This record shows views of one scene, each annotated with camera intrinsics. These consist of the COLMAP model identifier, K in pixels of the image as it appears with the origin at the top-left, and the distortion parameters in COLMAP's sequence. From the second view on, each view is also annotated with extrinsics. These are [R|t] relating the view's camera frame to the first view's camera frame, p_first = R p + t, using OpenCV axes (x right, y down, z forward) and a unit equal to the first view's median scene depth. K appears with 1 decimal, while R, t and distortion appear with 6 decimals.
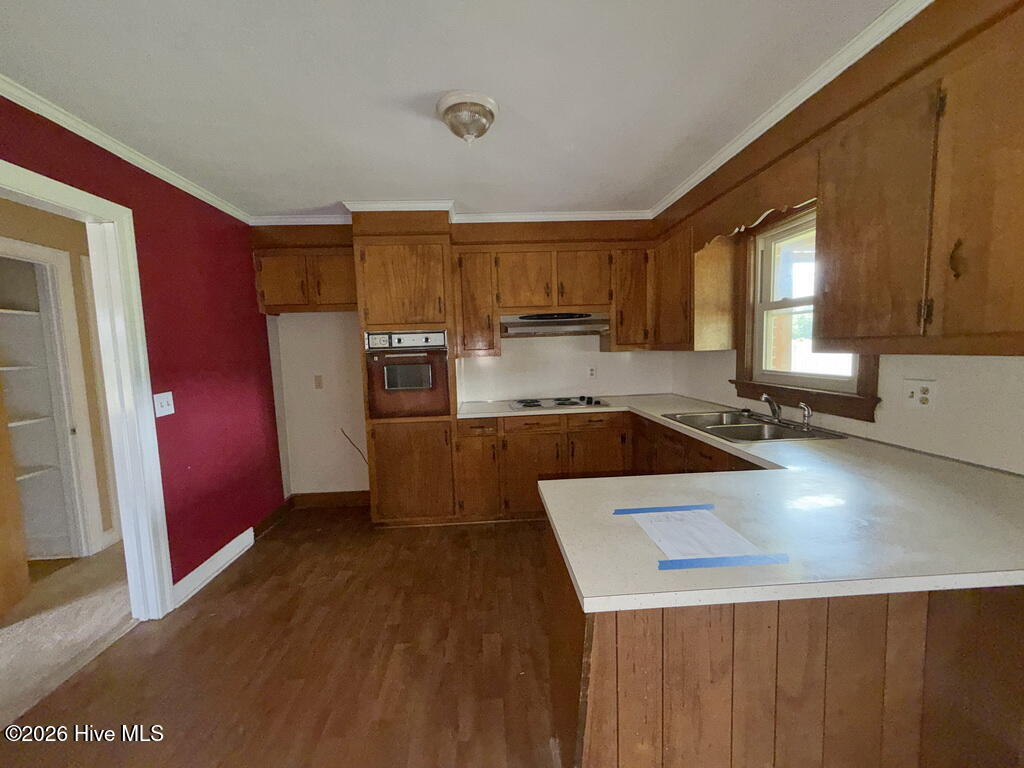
lens RADIAL K [[408.7, 0, 507.9], [0, 408.7, 381.8], [0, 0, 1]] dist [-0.001435, -0.000238]
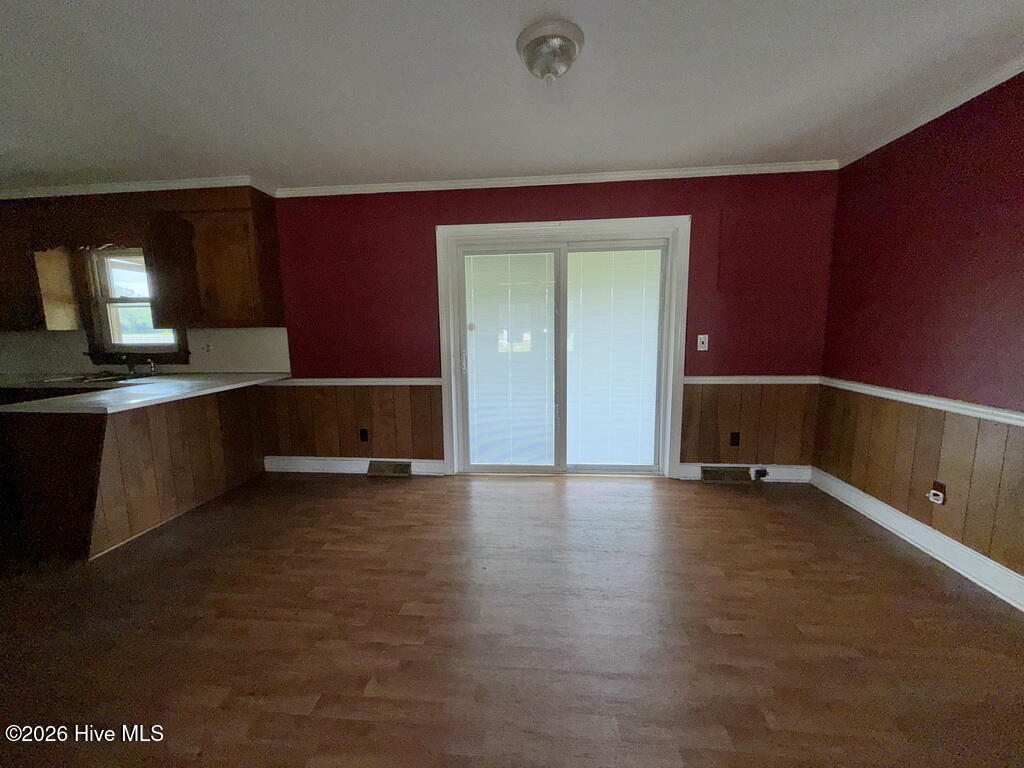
lens RADIAL K [[408.7, 0, 507.9], [0, 408.7, 381.8], [0, 0, 1]] dist [-0.001435, -0.000238]
pose [[0.154505, -0.111631, 0.981665, -0.540963], [0.090957, 0.990984, 0.098375, 0.080472], [-0.983796, 0.074090, 0.163265, -0.555584]]
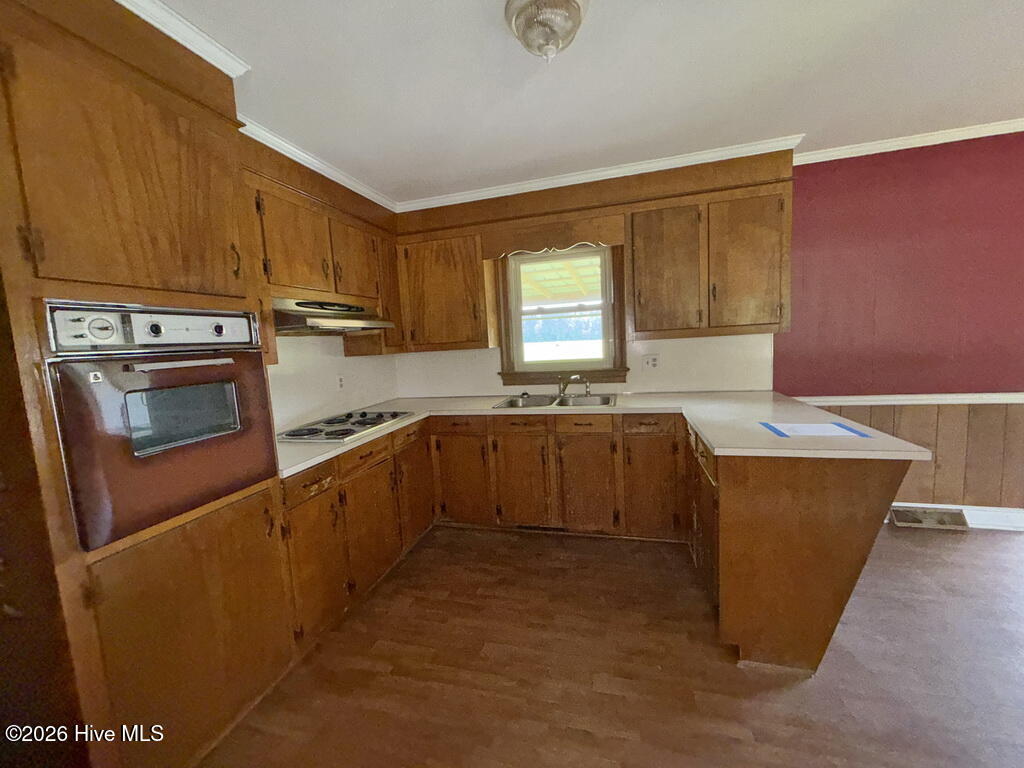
lens RADIAL K [[408.7, 0, 507.9], [0, 408.7, 381.8], [0, 0, 1]] dist [-0.001435, -0.000238]
pose [[0.325927, -0.080767, 0.941938, -0.541786], [0.125194, 0.991256, 0.041677, -0.022526], [-0.937069, 0.104342, 0.333189, 0.545813]]
